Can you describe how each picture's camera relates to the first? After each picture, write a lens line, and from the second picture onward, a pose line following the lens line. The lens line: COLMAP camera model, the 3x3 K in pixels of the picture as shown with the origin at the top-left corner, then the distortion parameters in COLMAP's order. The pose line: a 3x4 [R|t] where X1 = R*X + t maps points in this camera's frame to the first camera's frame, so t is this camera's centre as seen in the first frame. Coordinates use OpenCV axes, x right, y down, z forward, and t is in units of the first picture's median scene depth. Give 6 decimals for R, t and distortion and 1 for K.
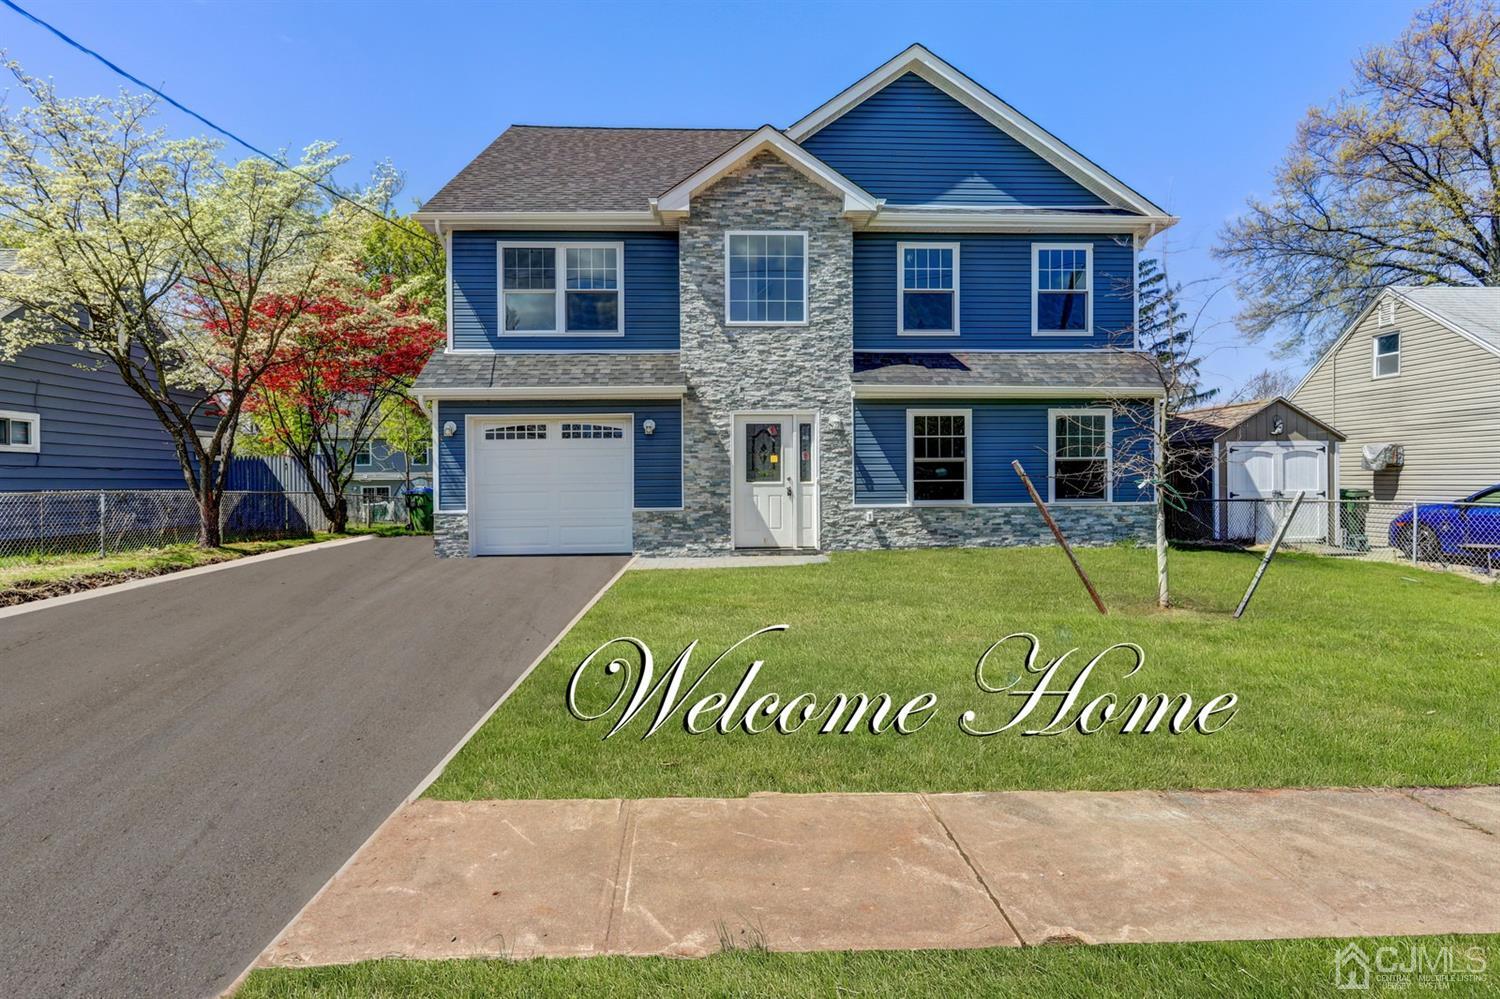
lens RADIAL K [[798.1, 0, 745.8], [0, 798.1, 495.7], [0, 0, 1]] dist [-0.004845, 0.000124]
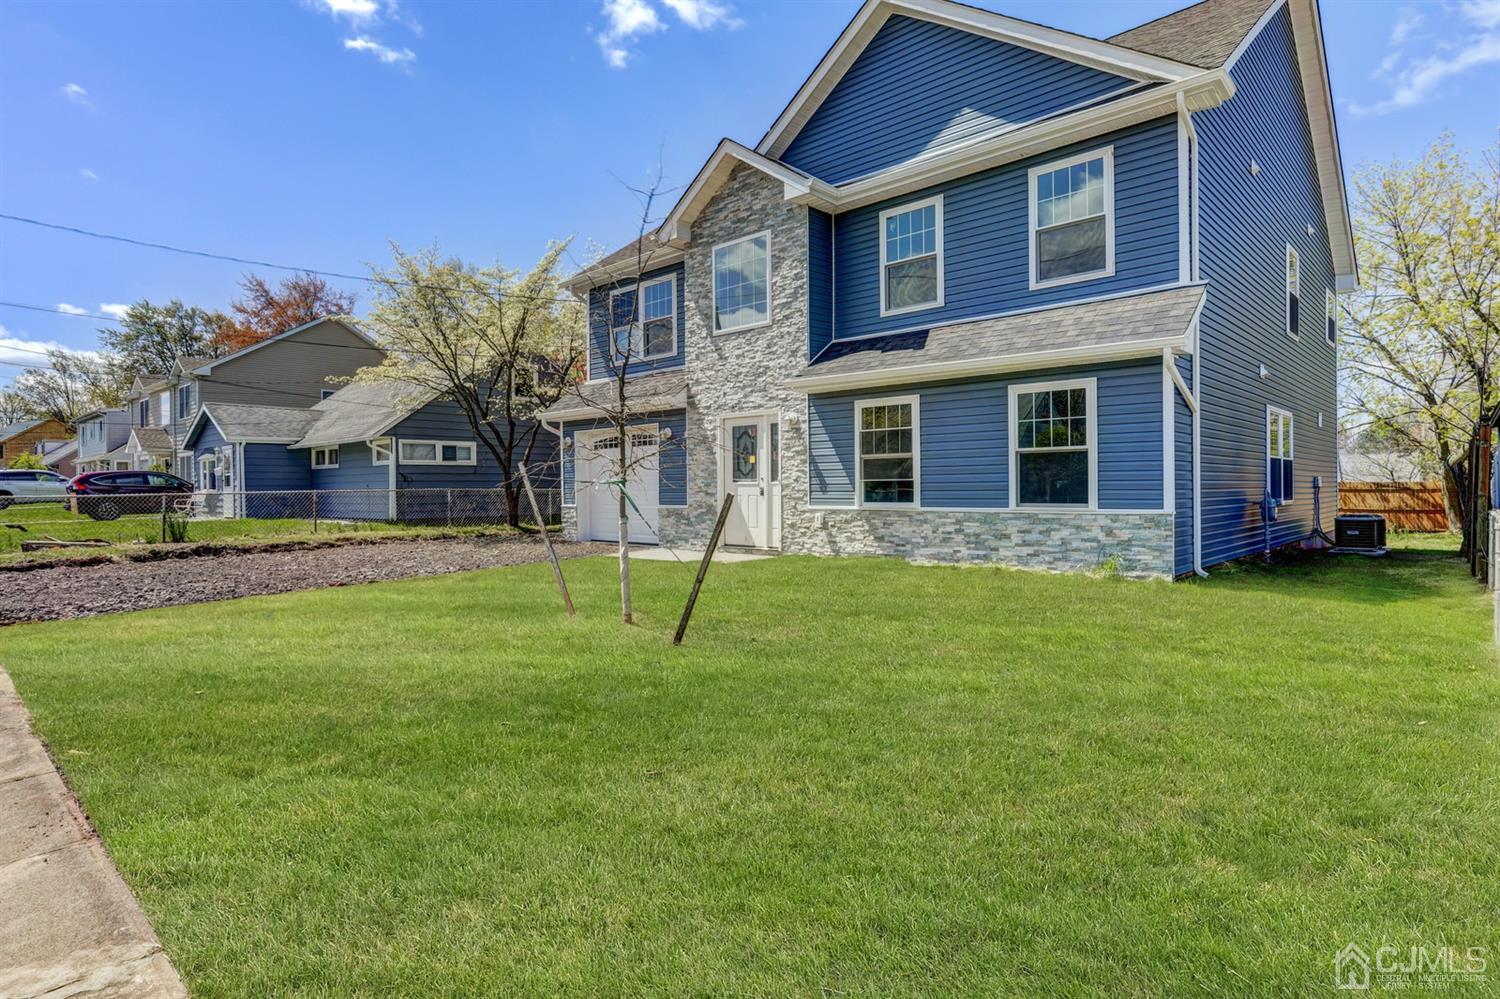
lens RADIAL K [[798.1, 0, 747.9], [0, 798.1, 492.9], [0, 0, 1]] dist [-0.004845, 0.000124]
pose [[0.695141, 0.006622, -0.718843, 0.745879], [-0.006415, 0.999975, 0.003008, -0.006154], [0.718844, 0.002521, 0.695166, 0.280710]]
